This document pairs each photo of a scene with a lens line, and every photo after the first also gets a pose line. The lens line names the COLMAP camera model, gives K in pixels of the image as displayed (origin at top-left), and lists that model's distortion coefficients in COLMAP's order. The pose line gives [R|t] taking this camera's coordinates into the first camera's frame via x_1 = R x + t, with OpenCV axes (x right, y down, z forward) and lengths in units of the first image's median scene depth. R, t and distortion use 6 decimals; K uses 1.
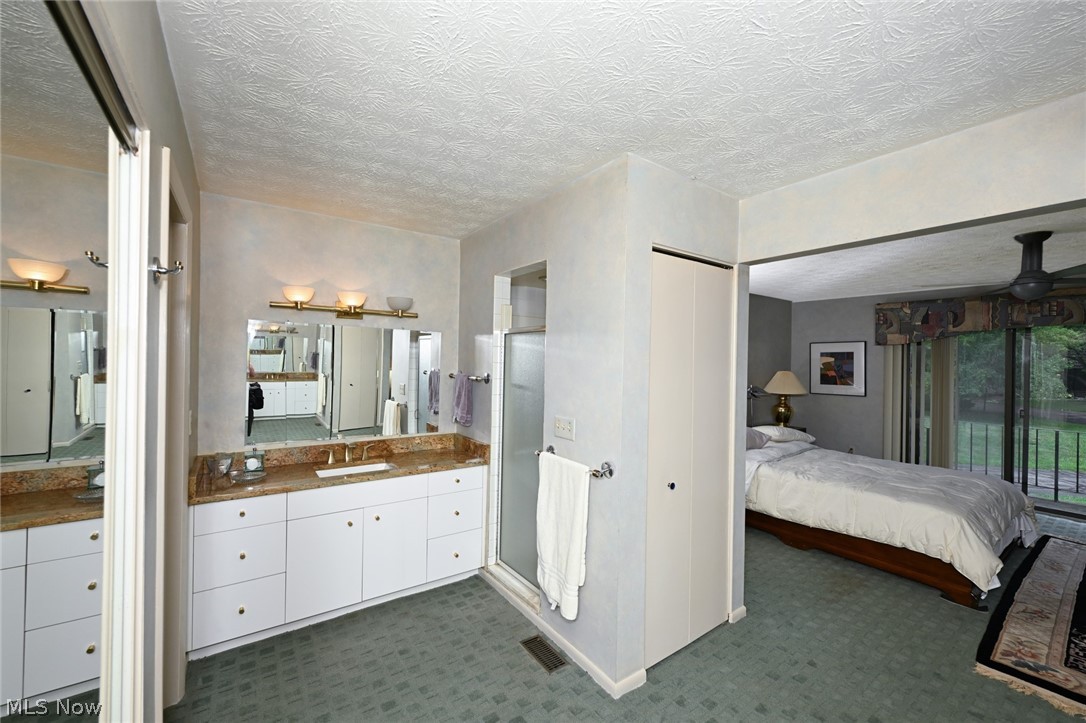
lens RADIAL K [[430.7, 0, 542.6], [0, 430.7, 361.7], [0, 0, 1]] dist [-0.002268, 0.000462]
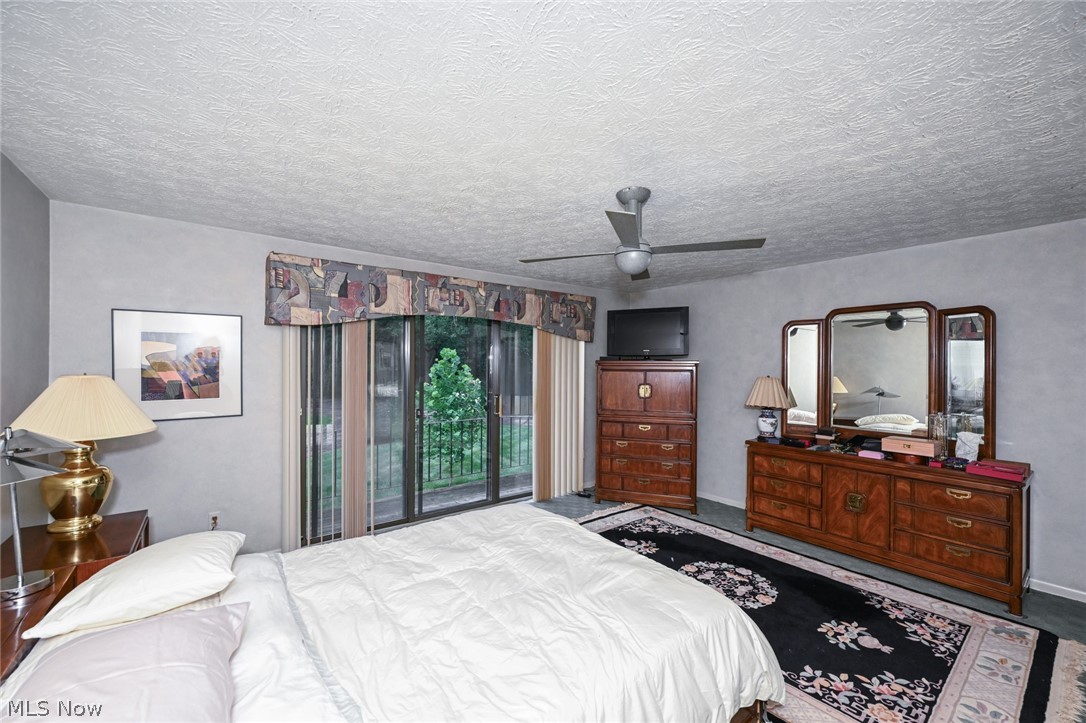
lens RADIAL K [[430.7, 0, 541.1], [0, 430.7, 364.7], [0, 0, 1]] dist [-0.002268, 0.000462]
pose [[-0.036776, -0.013958, 0.999226, 0.446941], [-0.003114, 0.999899, 0.013853, 0.015448], [-0.999319, -0.002602, -0.036816, 1.550854]]
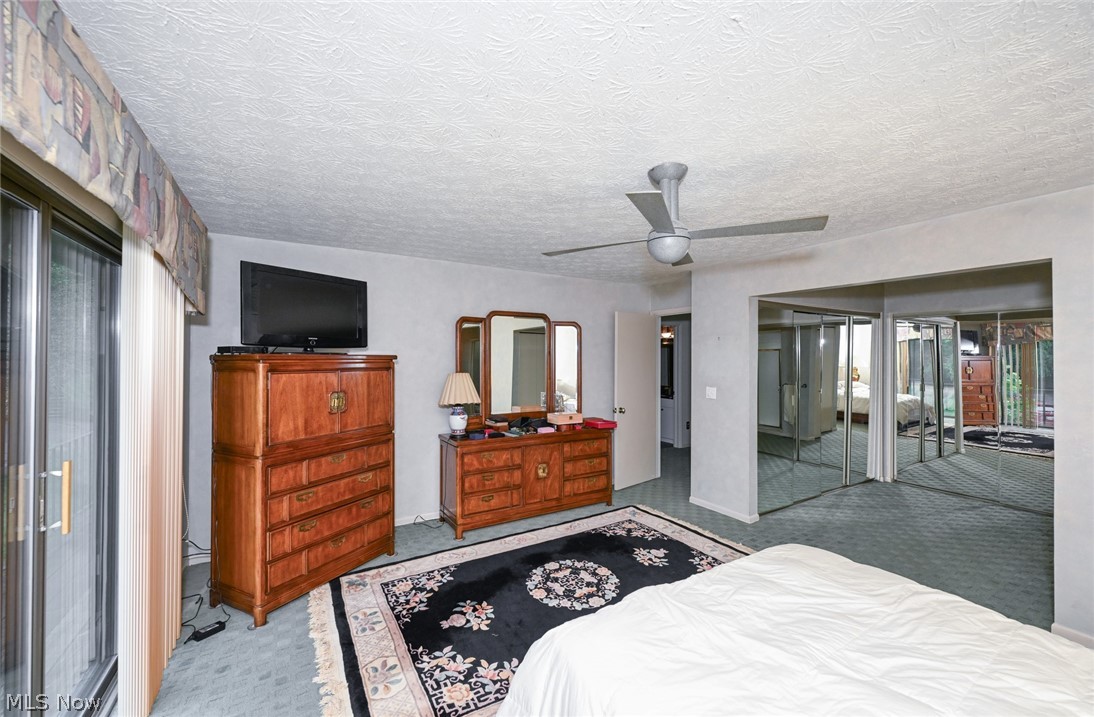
lens RADIAL K [[430.8, 0, 546.3], [0, 430.8, 353.9], [0, 0, 1]] dist [-0.003346, -0.000704]
pose [[-0.997224, -0.020899, 0.071465, 1.659636], [-0.021208, 0.999769, -0.003574, 0.010938], [-0.071374, -0.005079, -0.997437, 2.214926]]
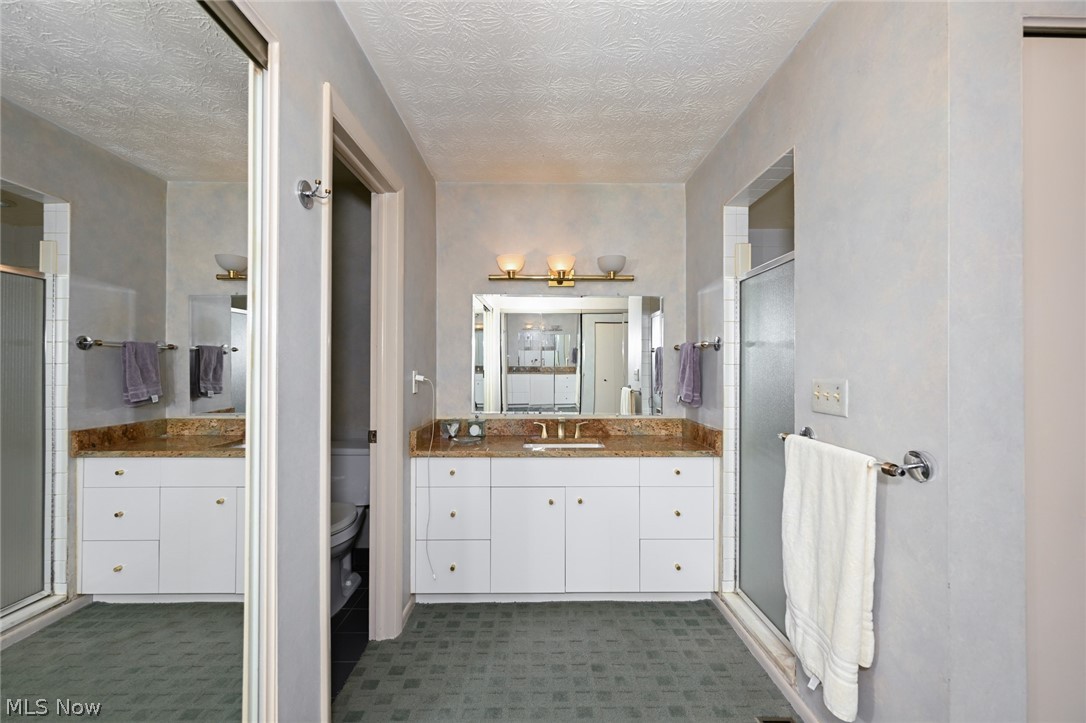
lens RADIAL K [[430.7, 0, 544.9], [0, 430.7, 364.5], [0, 0, 1]] dist [-0.002268, 0.000462]
pose [[0.824766, -0.023775, -0.564974, 0.056134], [0.014741, 0.999680, -0.020548, 0.098831], [0.565282, 0.008620, 0.824853, 0.226418]]
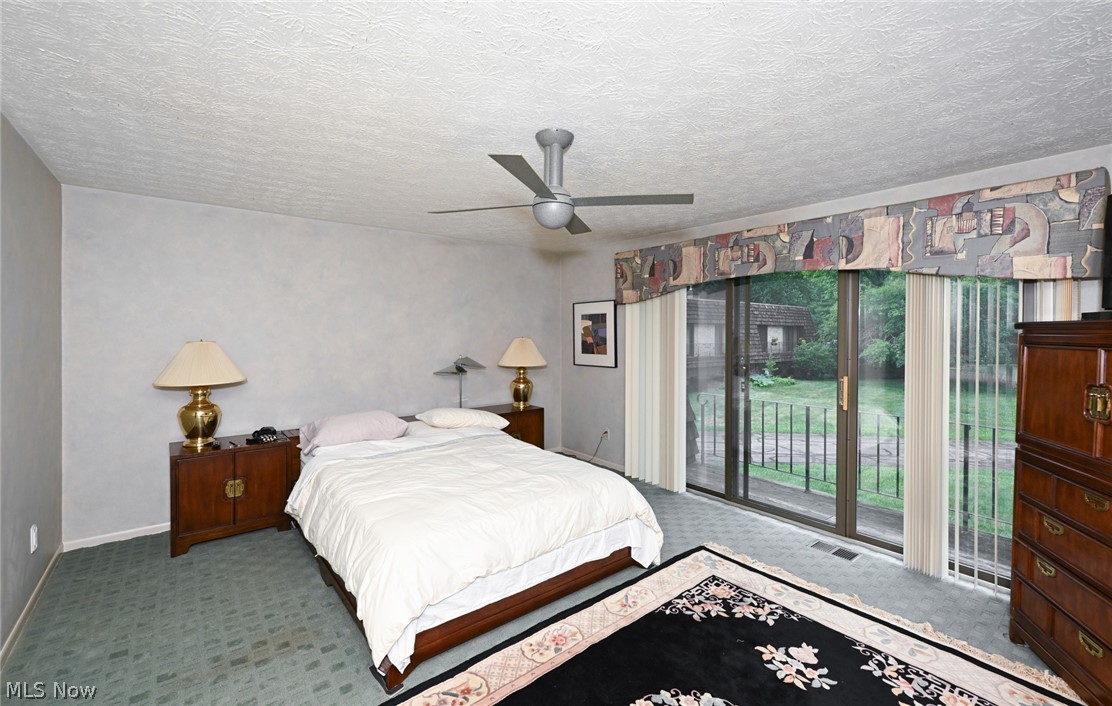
lens RADIAL K [[464.4, 0, 550.2], [0, 464.4, 337.3], [0, 0, 1]] dist [-0.001848, 0.000637]
pose [[0.998245, -0.013505, 0.057662, 1.404865], [0.012884, 0.999855, 0.011115, 0.029296], [-0.057803, -0.010353, 0.998274, 0.312921]]
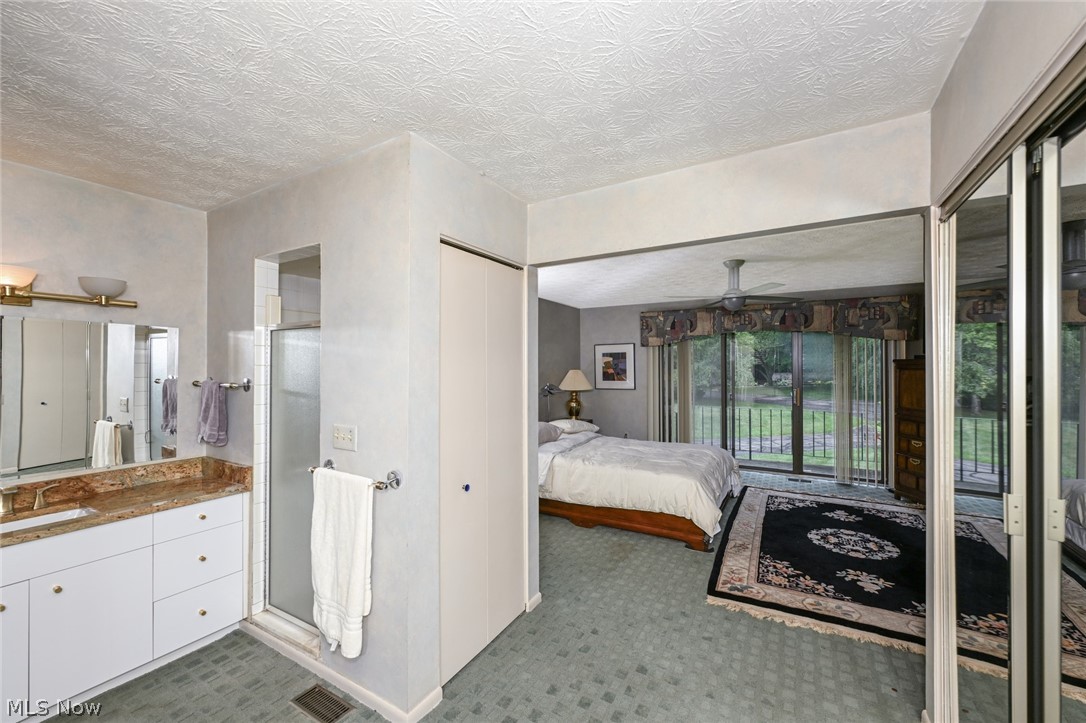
lens RADIAL K [[430.7, 0, 538.6], [0, 430.7, 364.6], [0, 0, 1]] dist [-0.002268, 0.000462]
pose [[0.912995, -0.018045, 0.407571, 0.049378], [0.018939, 0.999819, 0.001843, 0.010747], [-0.407530, 0.006036, 0.913172, 0.039833]]
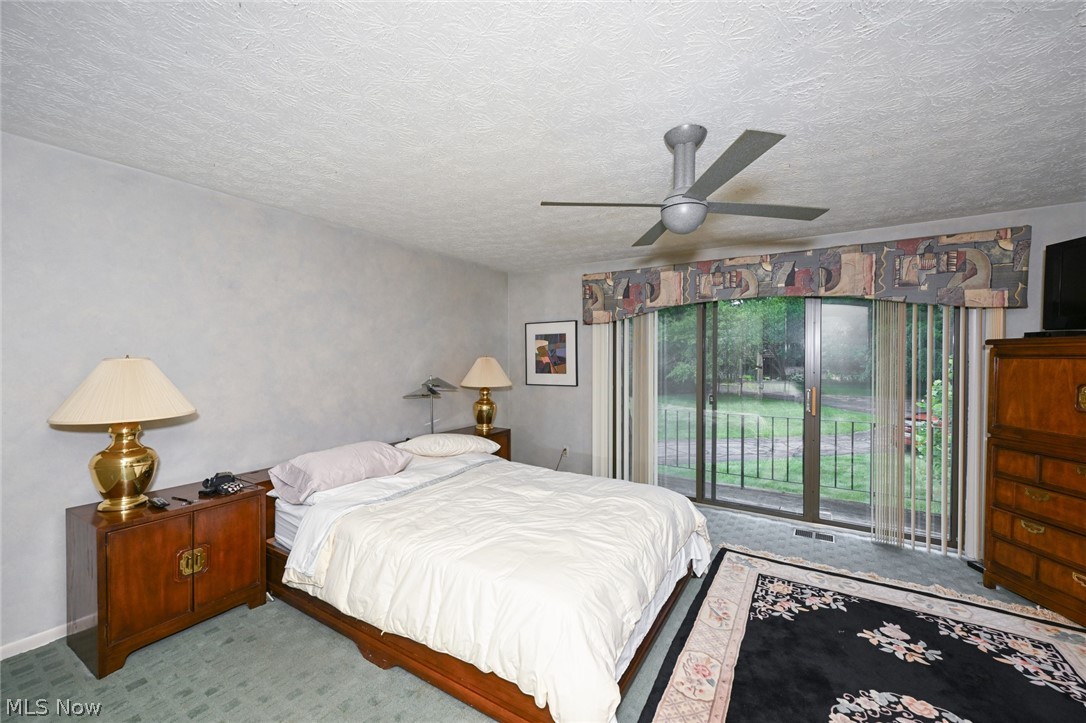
lens RADIAL K [[430.7, 0, 536.0], [0, 430.7, 362.5], [0, 0, 1]] dist [-0.002268, 0.000462]
pose [[0.924980, -0.017177, 0.379626, 0.871977], [0.012413, 0.999811, 0.014993, 0.050967], [-0.379812, -0.009156, 0.925018, 0.614735]]
